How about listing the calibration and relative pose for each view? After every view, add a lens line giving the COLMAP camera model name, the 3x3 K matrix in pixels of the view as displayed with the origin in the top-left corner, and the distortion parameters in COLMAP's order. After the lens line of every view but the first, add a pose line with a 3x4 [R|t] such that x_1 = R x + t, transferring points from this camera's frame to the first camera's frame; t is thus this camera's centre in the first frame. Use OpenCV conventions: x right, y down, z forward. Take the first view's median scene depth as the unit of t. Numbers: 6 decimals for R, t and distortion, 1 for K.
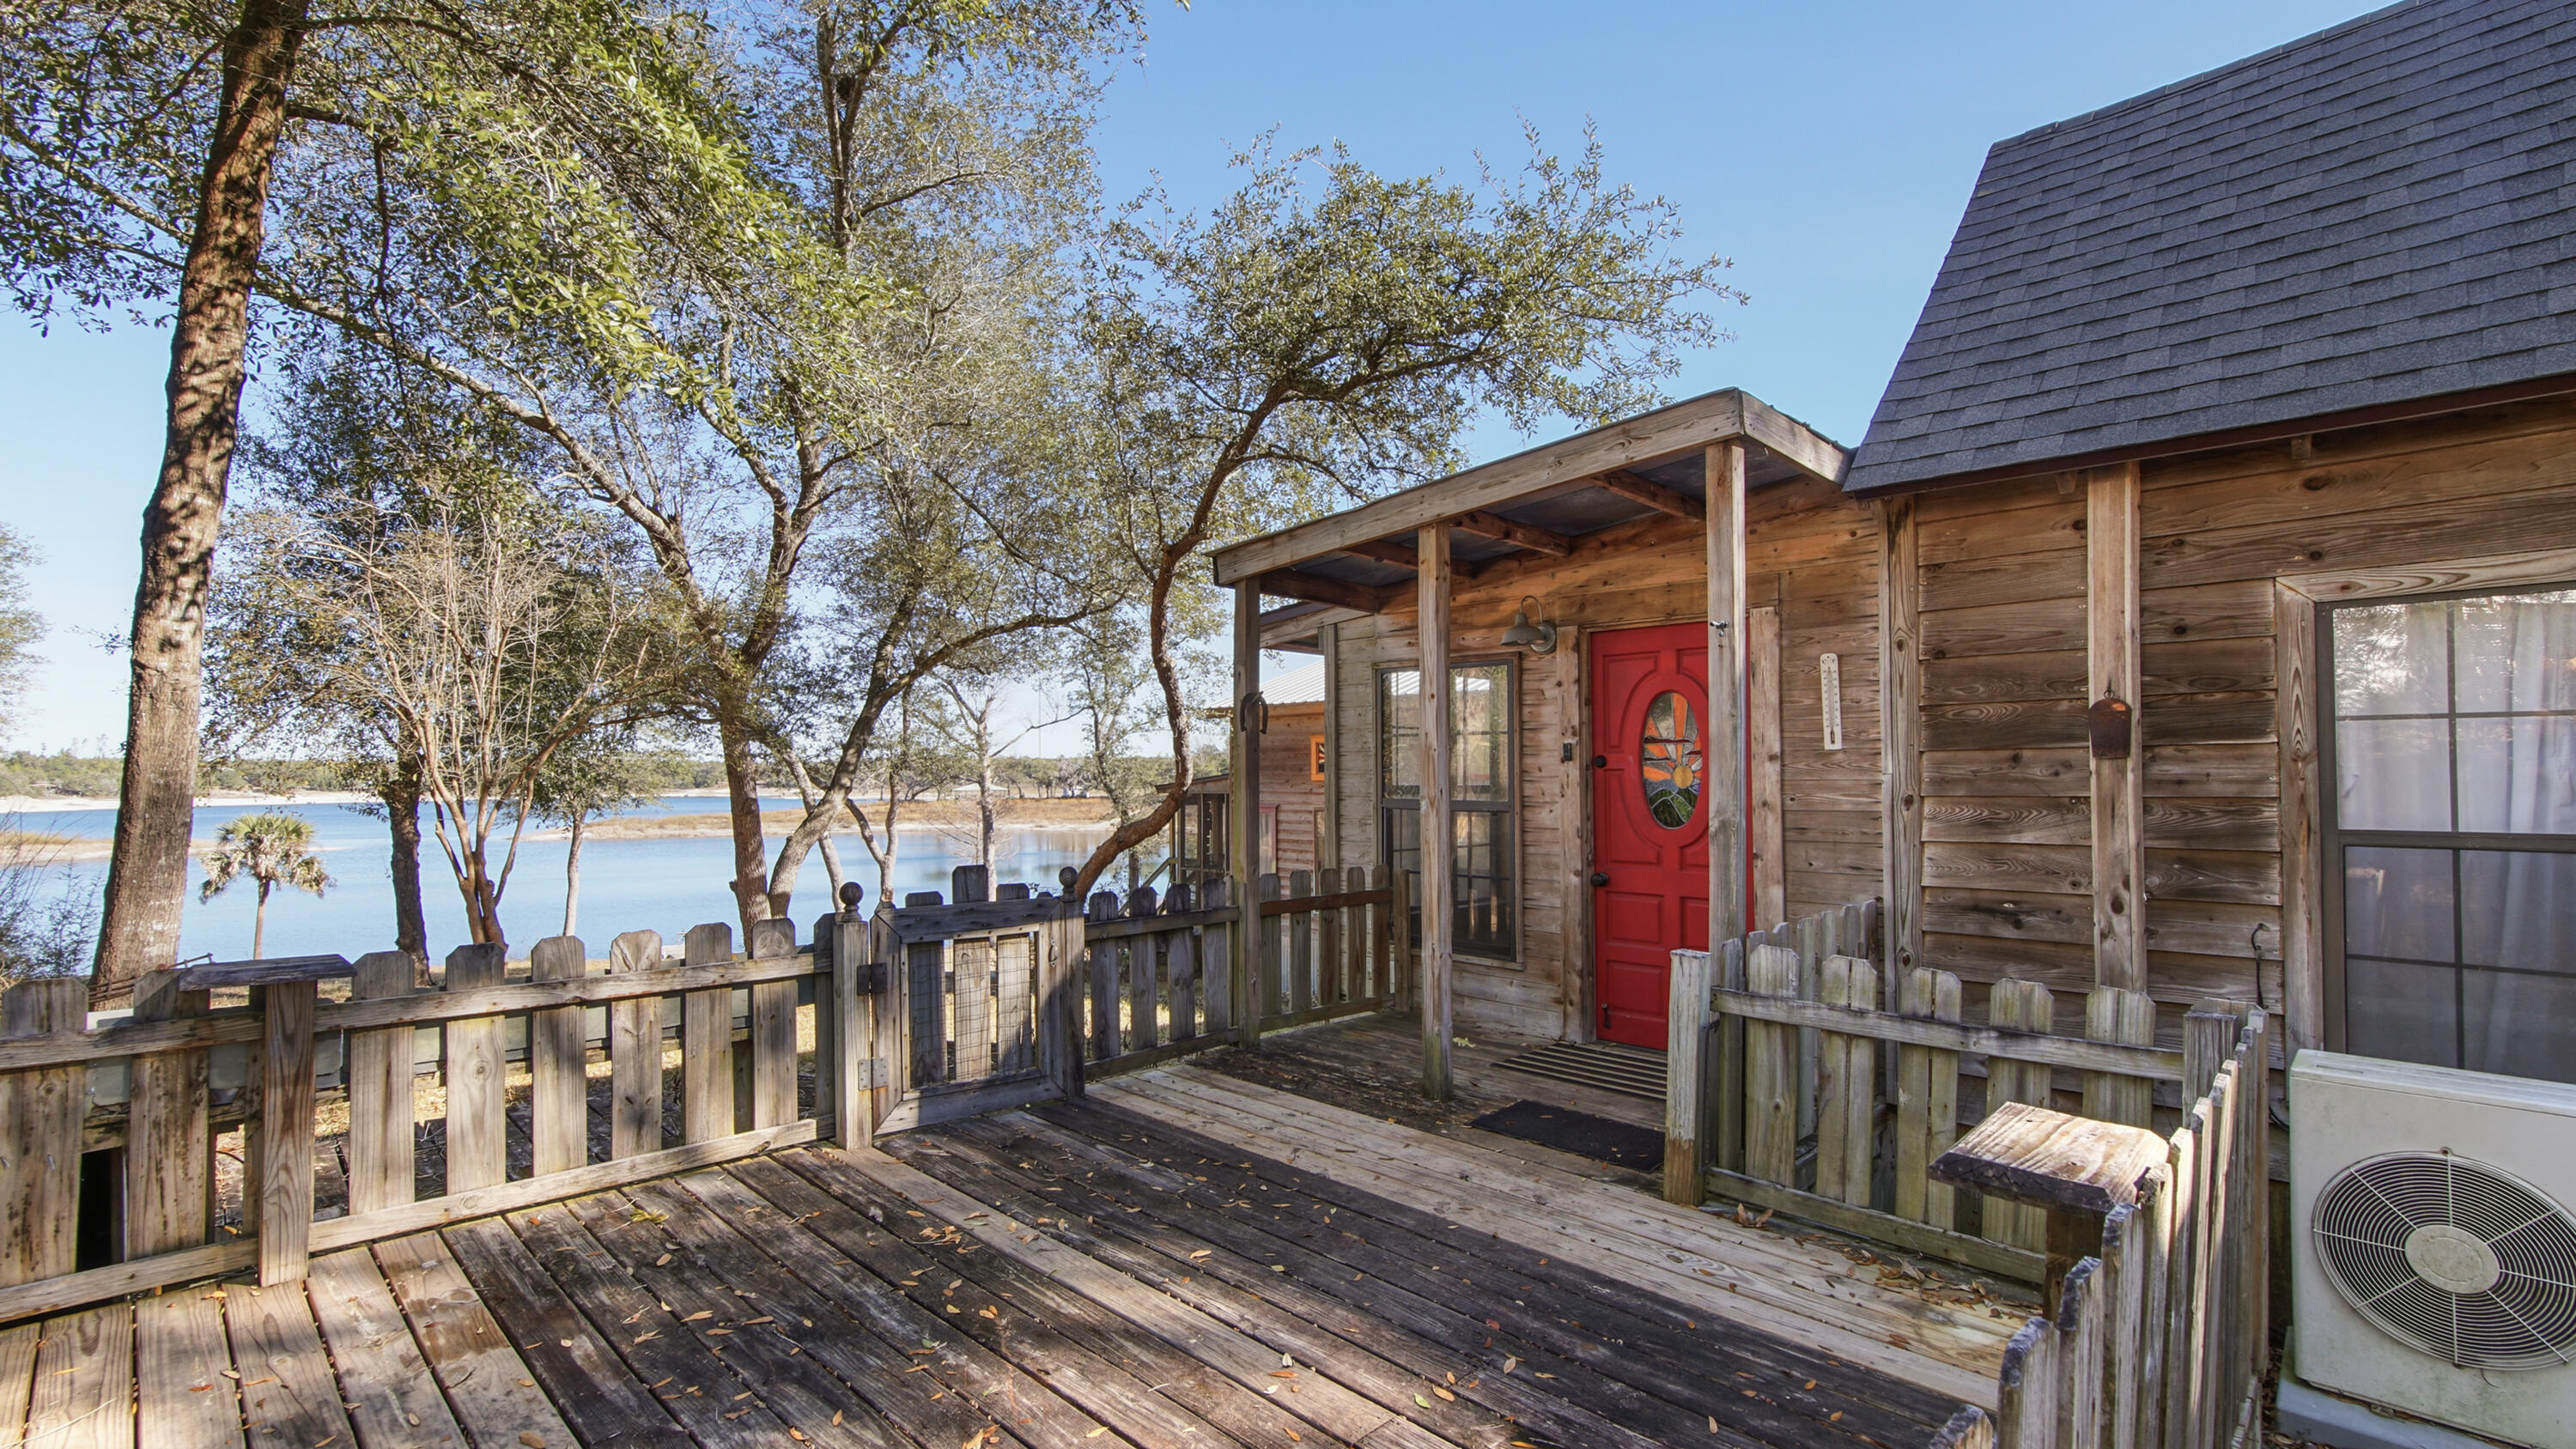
lens RADIAL K [[1166.9, 0, 1285.1], [0, 1166.9, 712.5], [0, 0, 1]] dist [-0.014814, 0.008598]
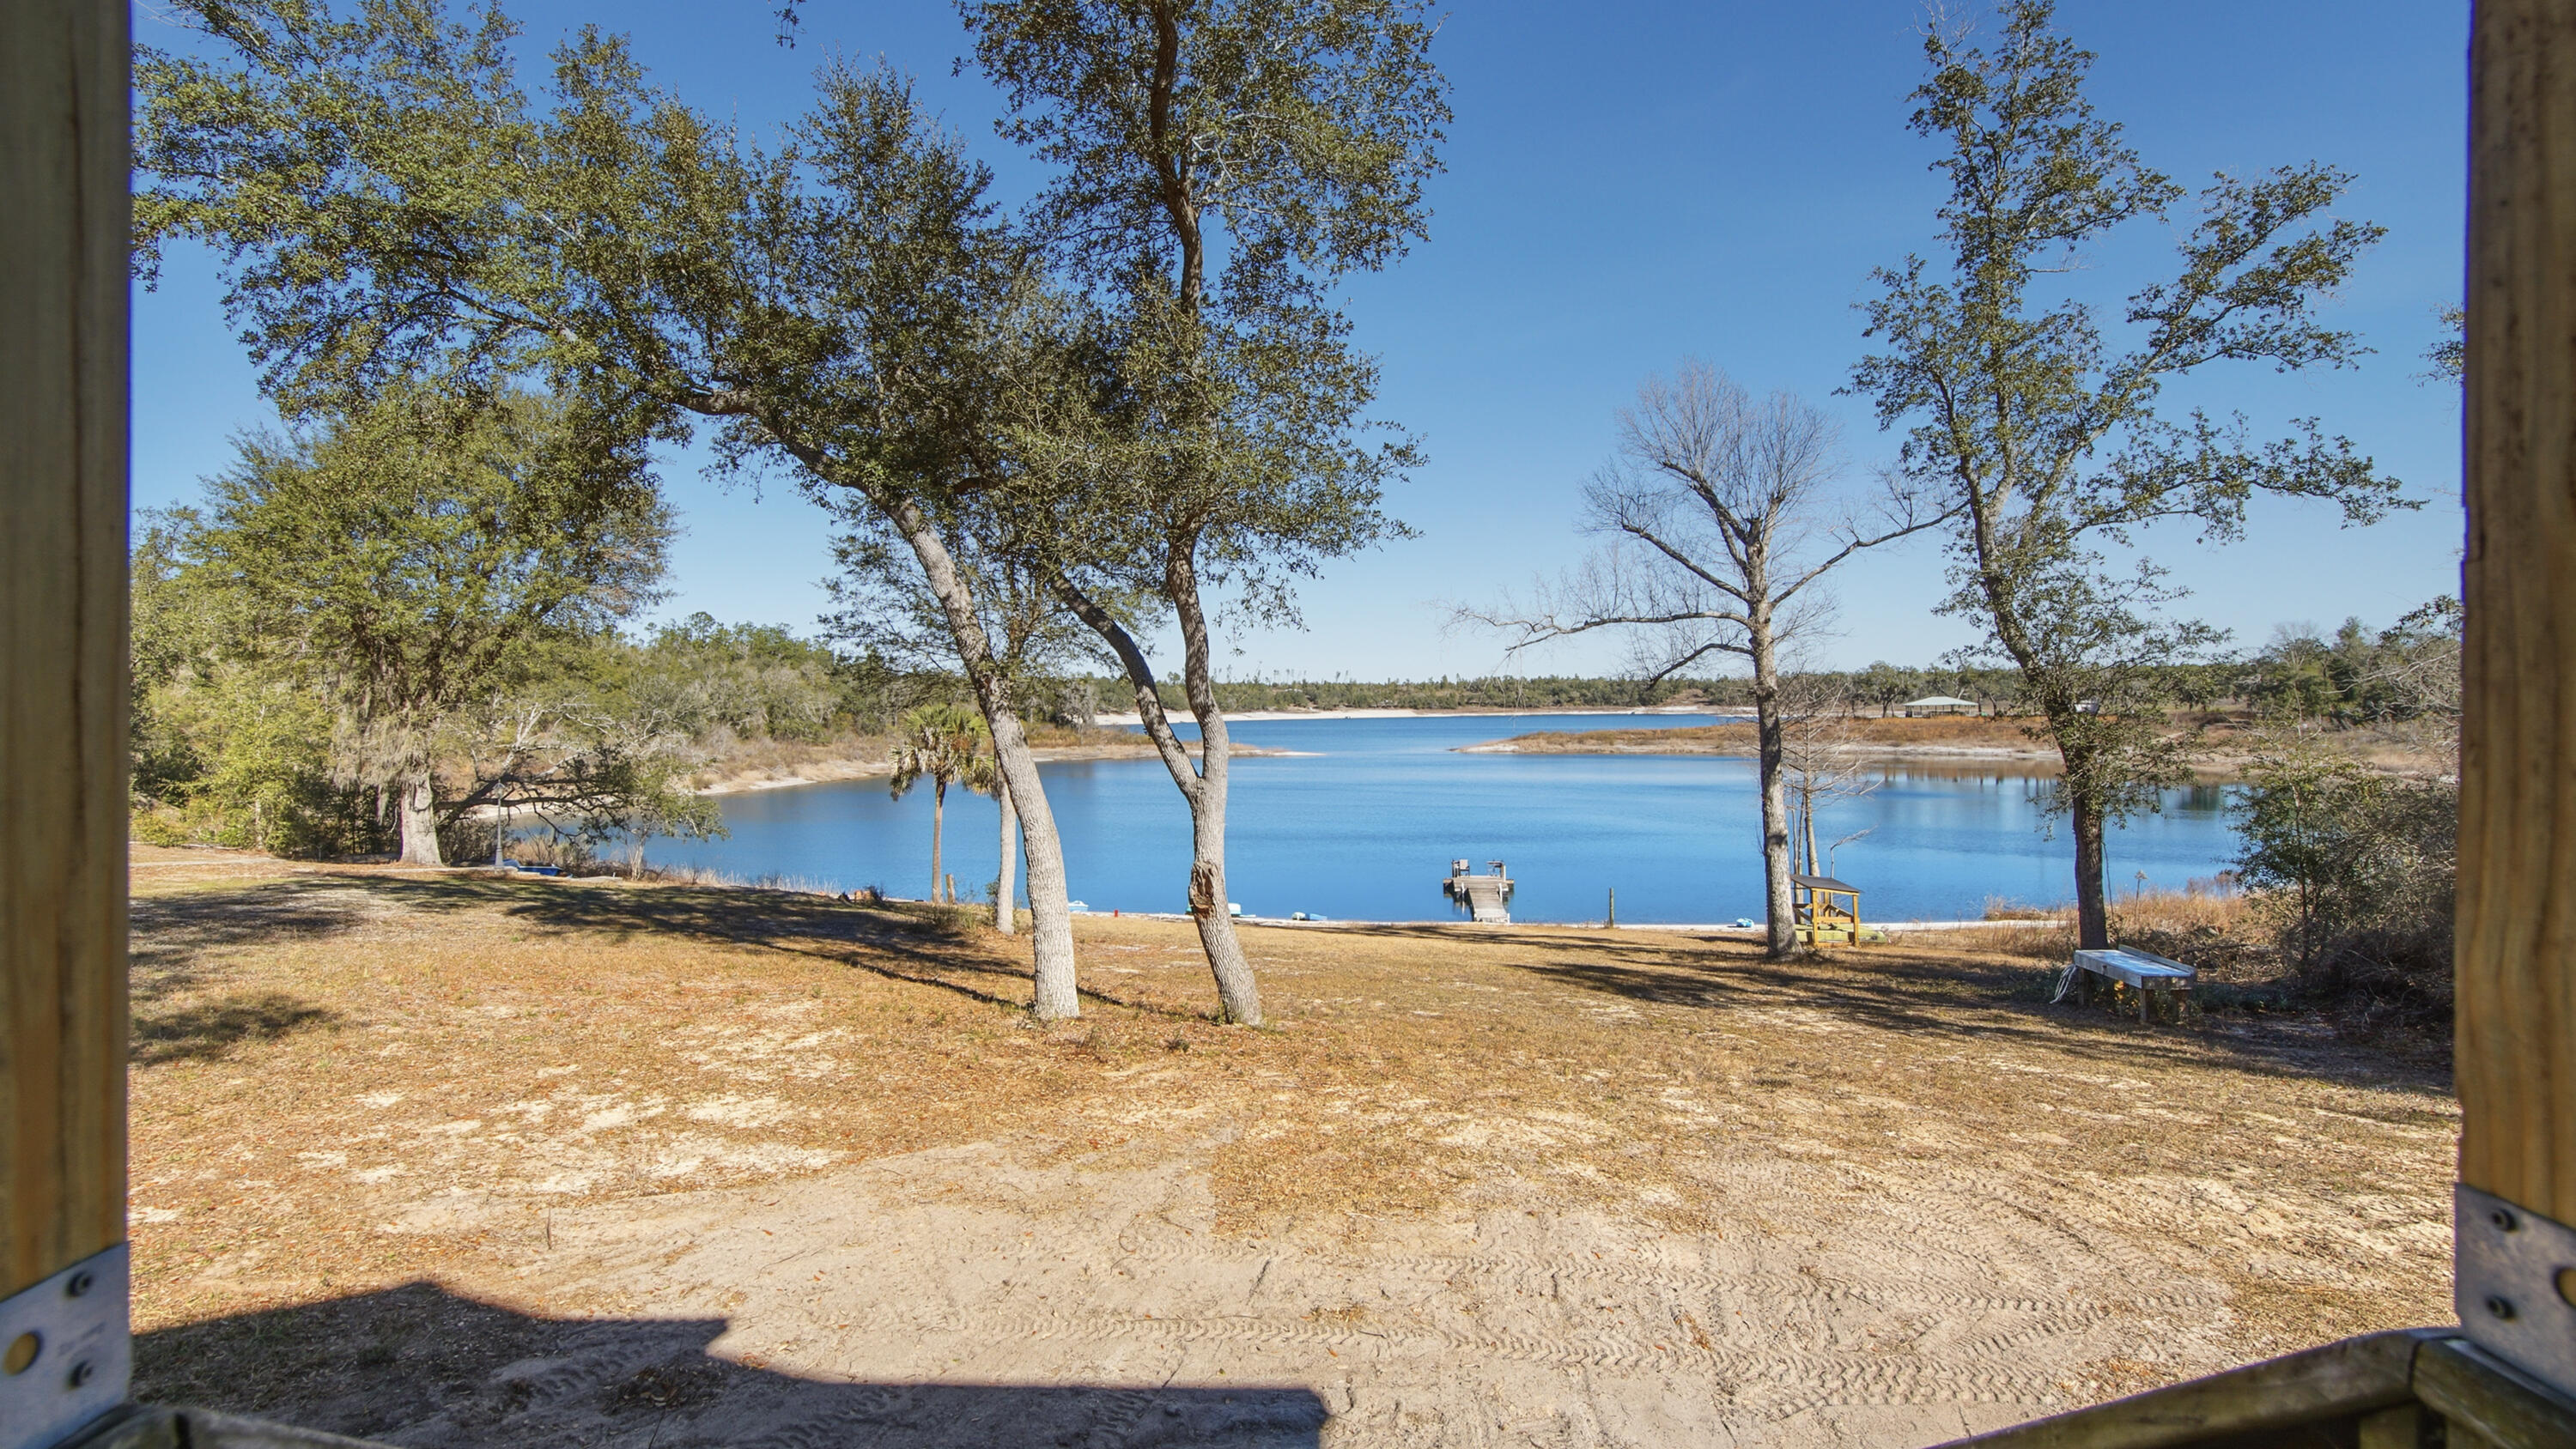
lens RADIAL K [[1186.2, 0, 1288.8], [0, 1186.2, 679.9], [0, 0, 1]] dist [-0.001805, 0.000153]
pose [[0.712945, -0.016087, -0.701035, -0.080791], [0.044622, 0.998751, 0.022462, 0.135928], [0.699798, -0.047296, 0.712773, 1.225100]]
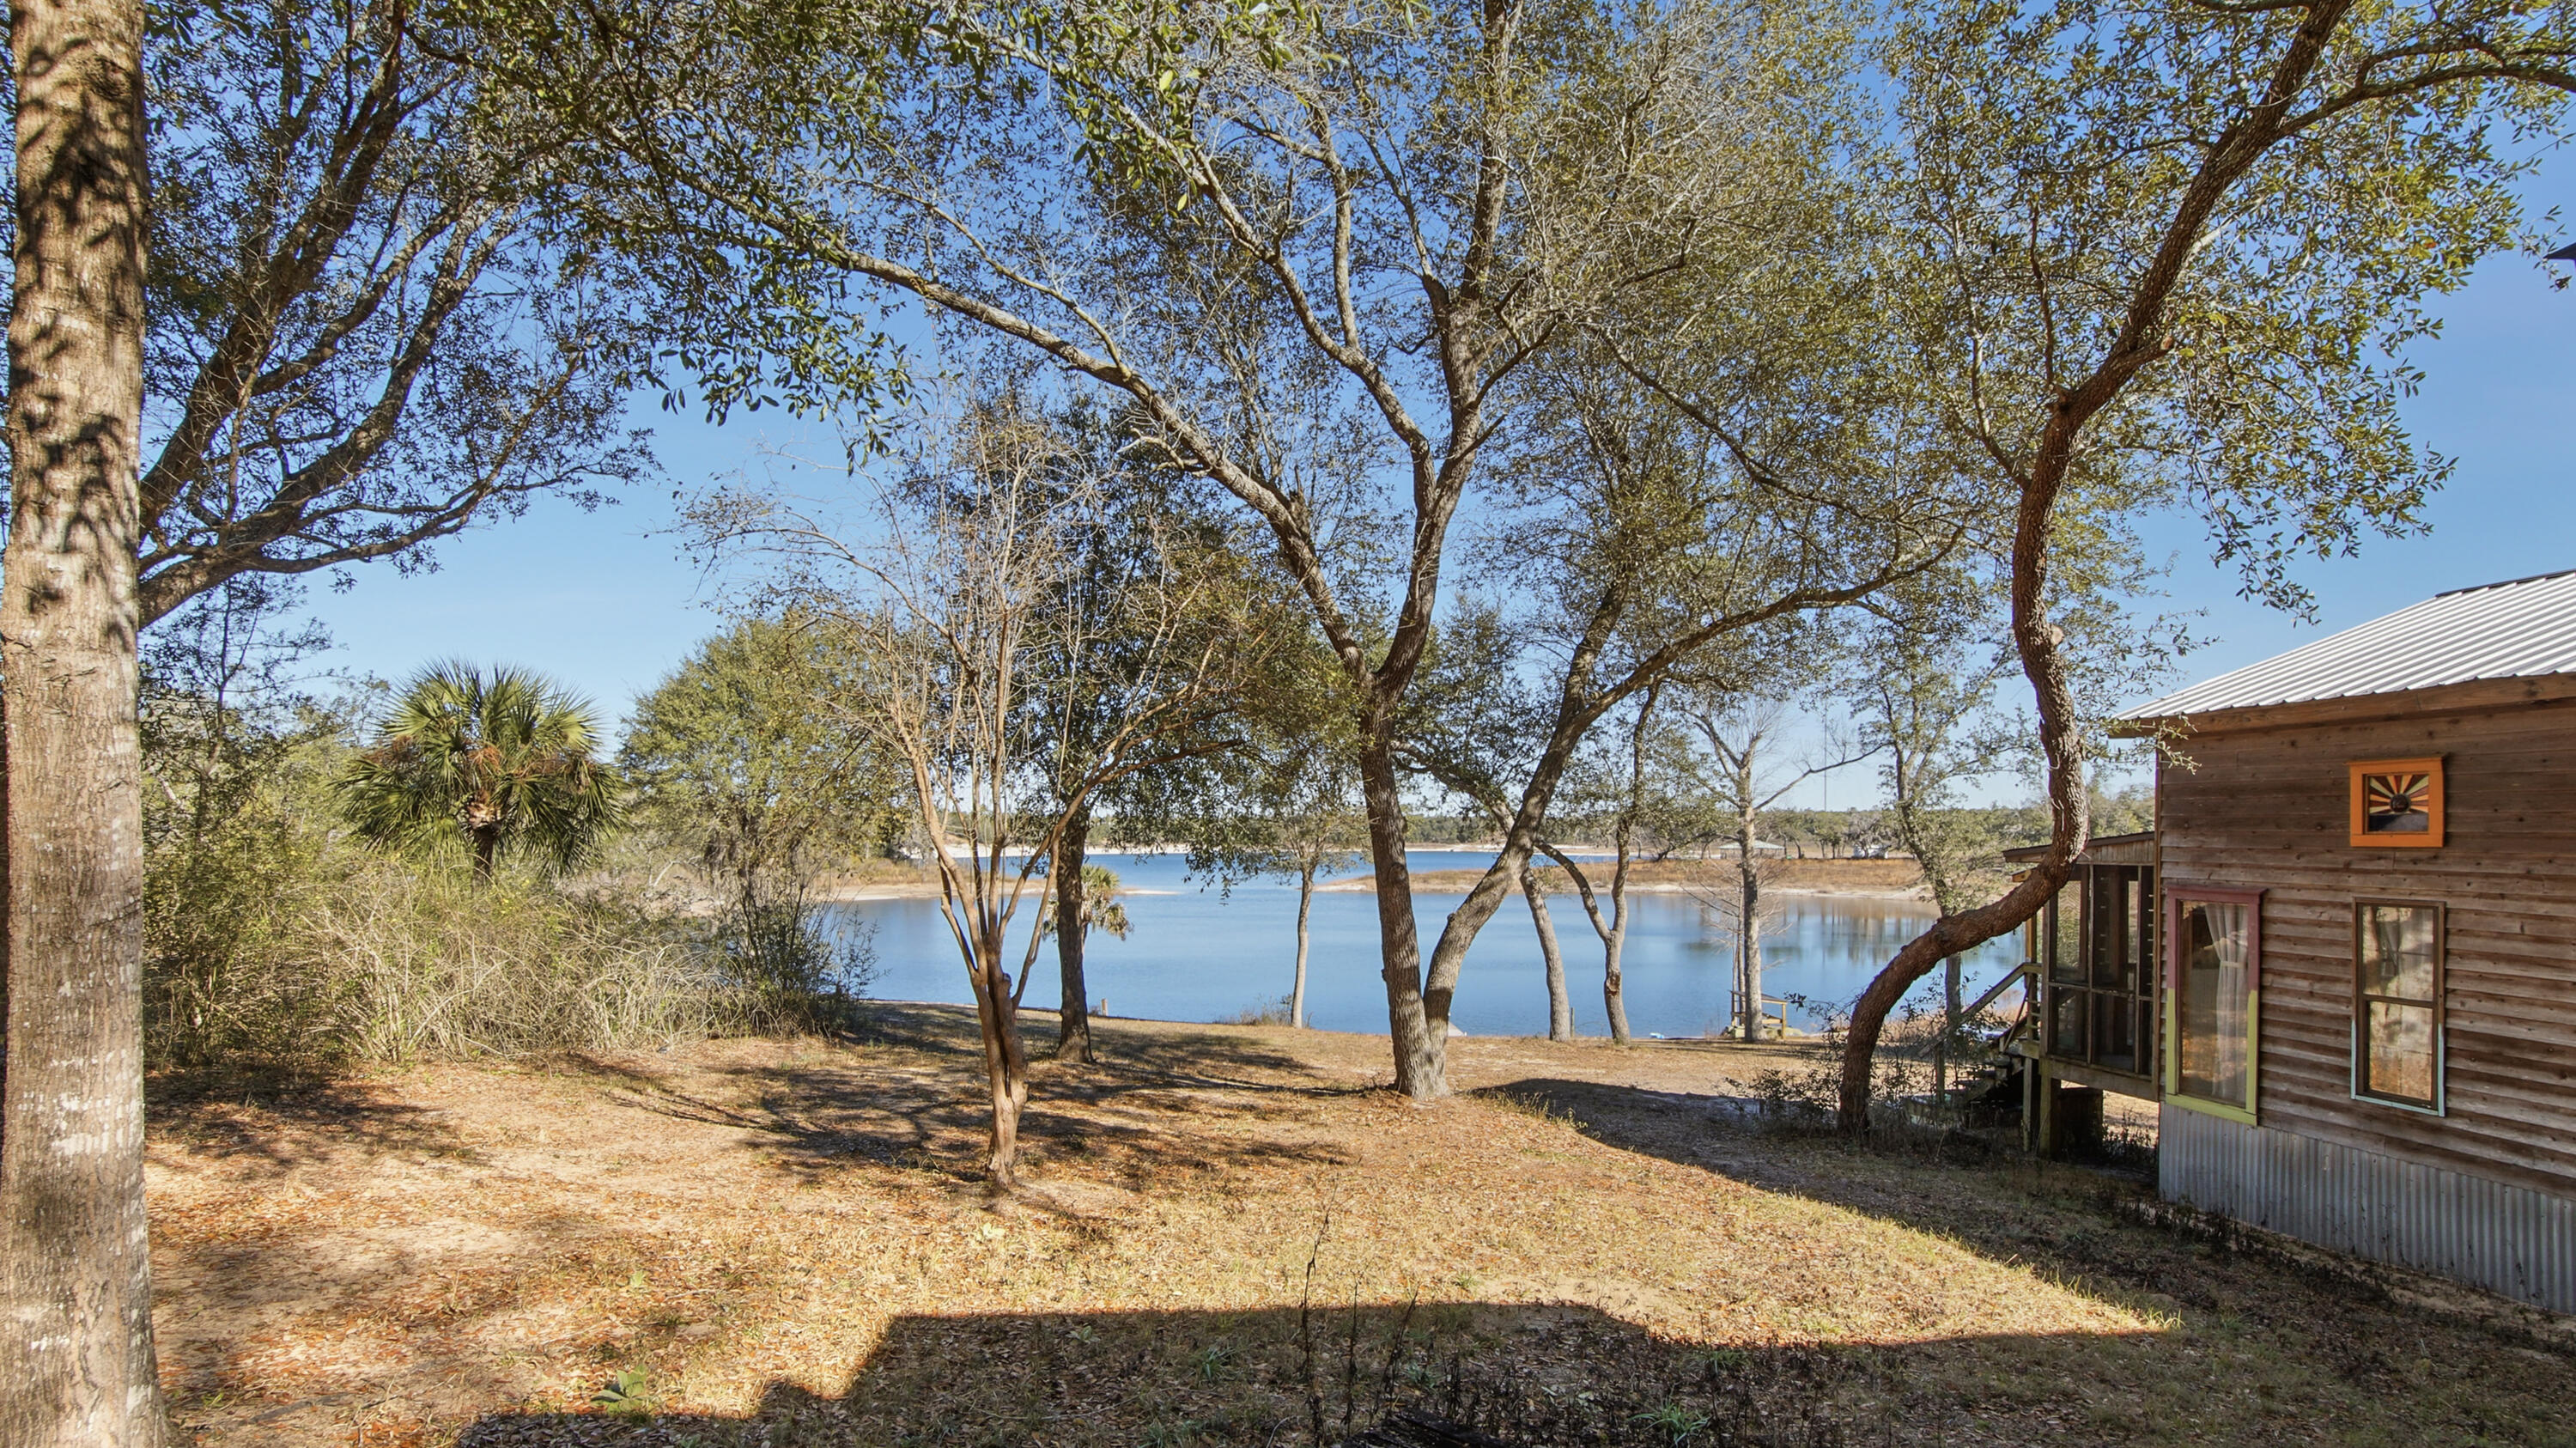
lens RADIAL K [[1267.9, 0, 1273.4], [0, 1267.9, 874.7], [0, 0, 1]] dist [-0.001825, -0.000759]
pose [[0.815364, 0.023424, -0.578475, -0.042199], [0.027796, 0.996445, 0.079527, 0.011382], [0.578281, -0.080923, 0.811814, 0.242629]]
